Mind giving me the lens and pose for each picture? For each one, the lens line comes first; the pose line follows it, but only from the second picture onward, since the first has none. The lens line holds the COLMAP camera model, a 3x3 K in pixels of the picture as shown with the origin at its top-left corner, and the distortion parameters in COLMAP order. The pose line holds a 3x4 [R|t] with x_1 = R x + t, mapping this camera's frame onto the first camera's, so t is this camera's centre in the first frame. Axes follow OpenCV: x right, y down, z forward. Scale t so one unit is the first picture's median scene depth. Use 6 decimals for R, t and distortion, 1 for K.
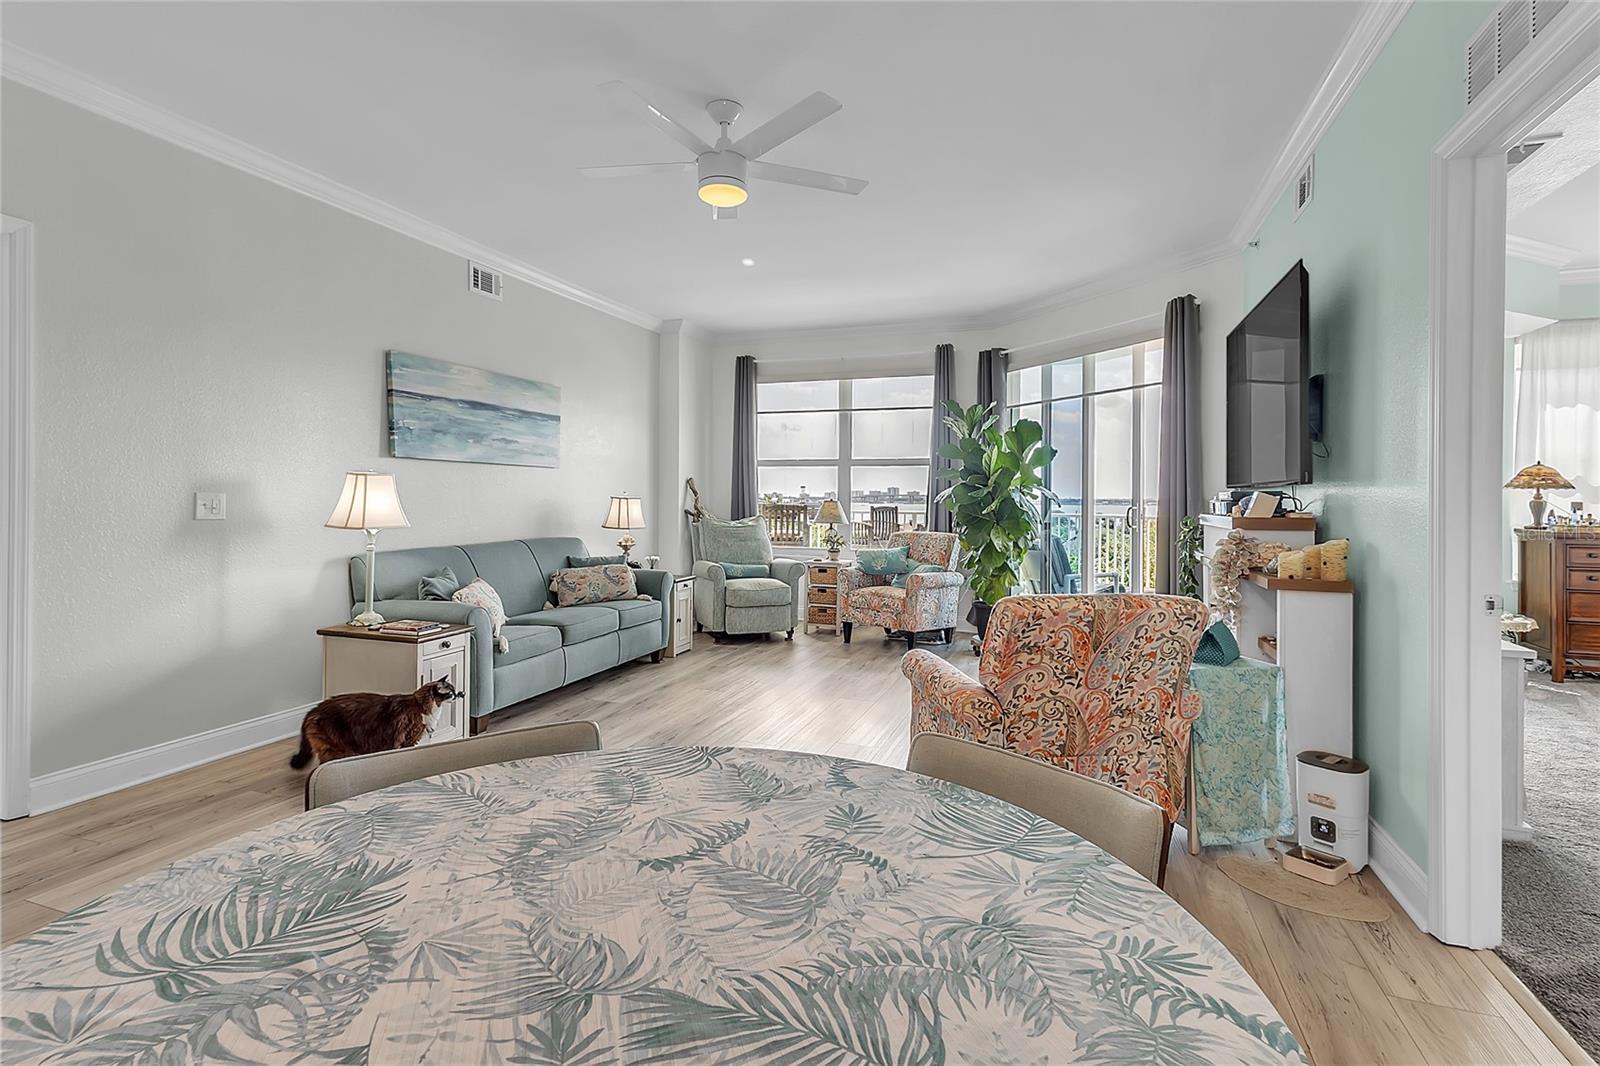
lens RADIAL K [[748.8, 0, 784.8], [0, 748.8, 508.2], [0, 0, 1]] dist [0.029873, -0.006396]
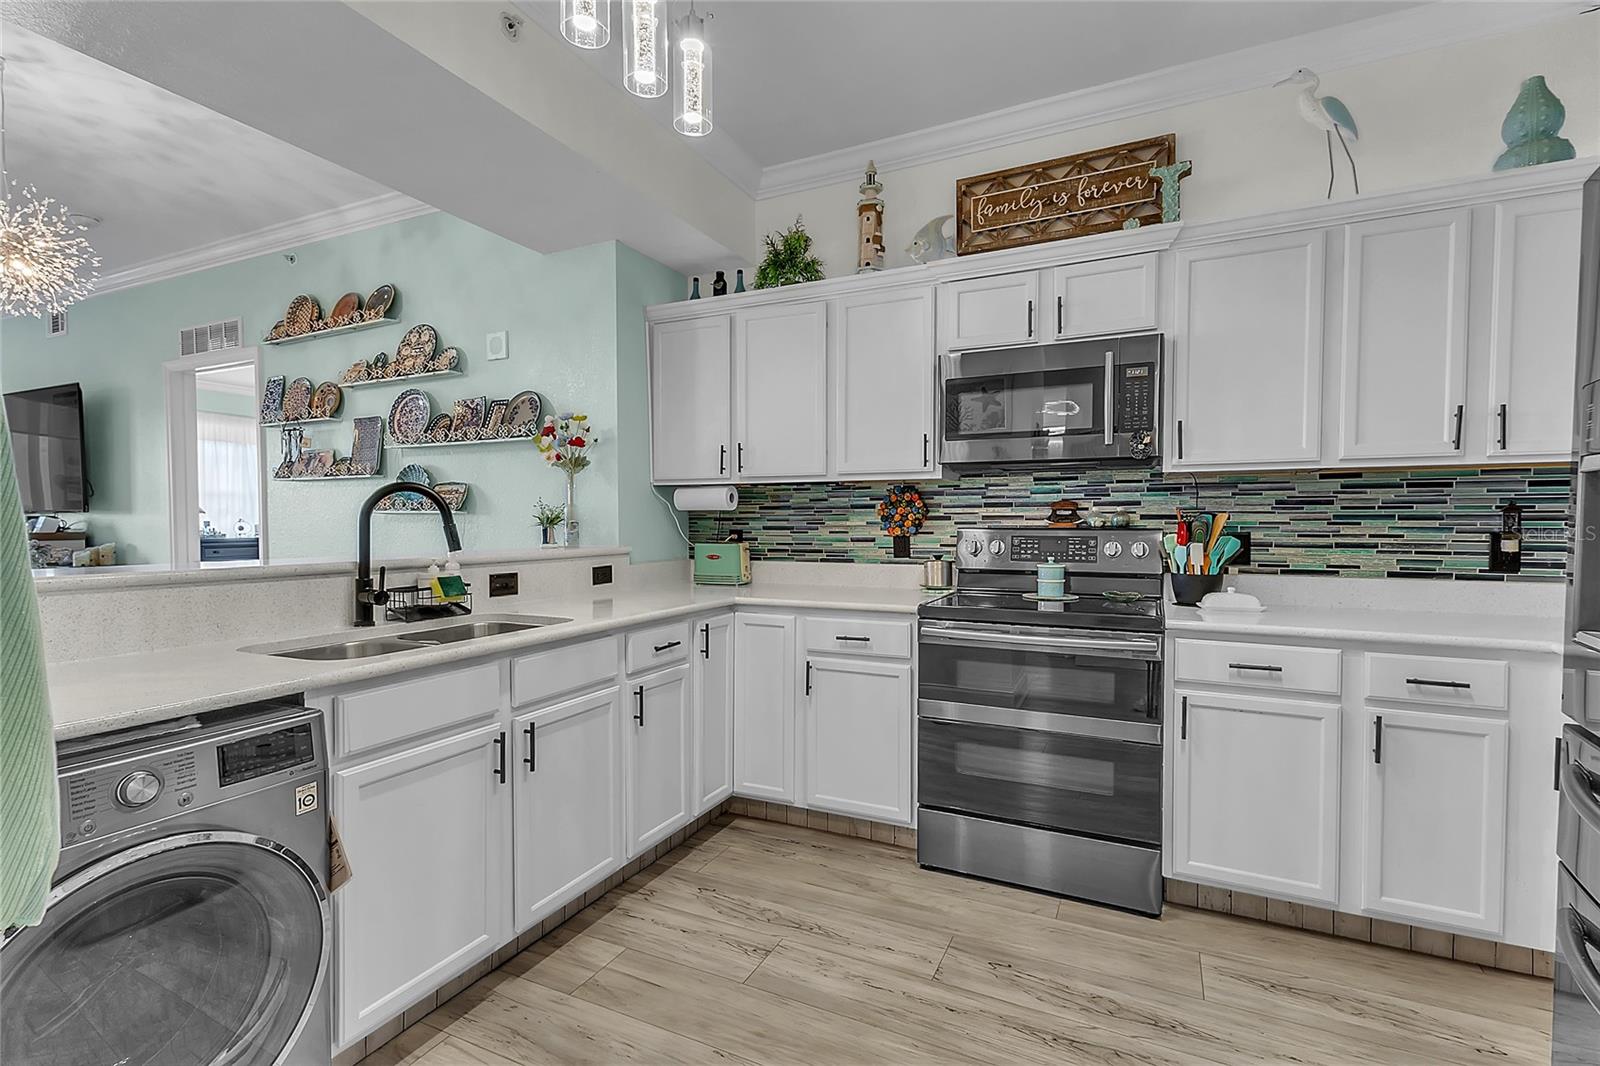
lens RADIAL K [[748.8, 0, 811.0], [0, 748.8, 543.9], [0, 0, 1]] dist [0.029873, -0.006396]
pose [[0.082630, -0.037633, 0.995869, -0.494779], [0.014462, 0.999227, 0.036560, -0.000202], [-0.996475, 0.011381, 0.083110, -0.434328]]
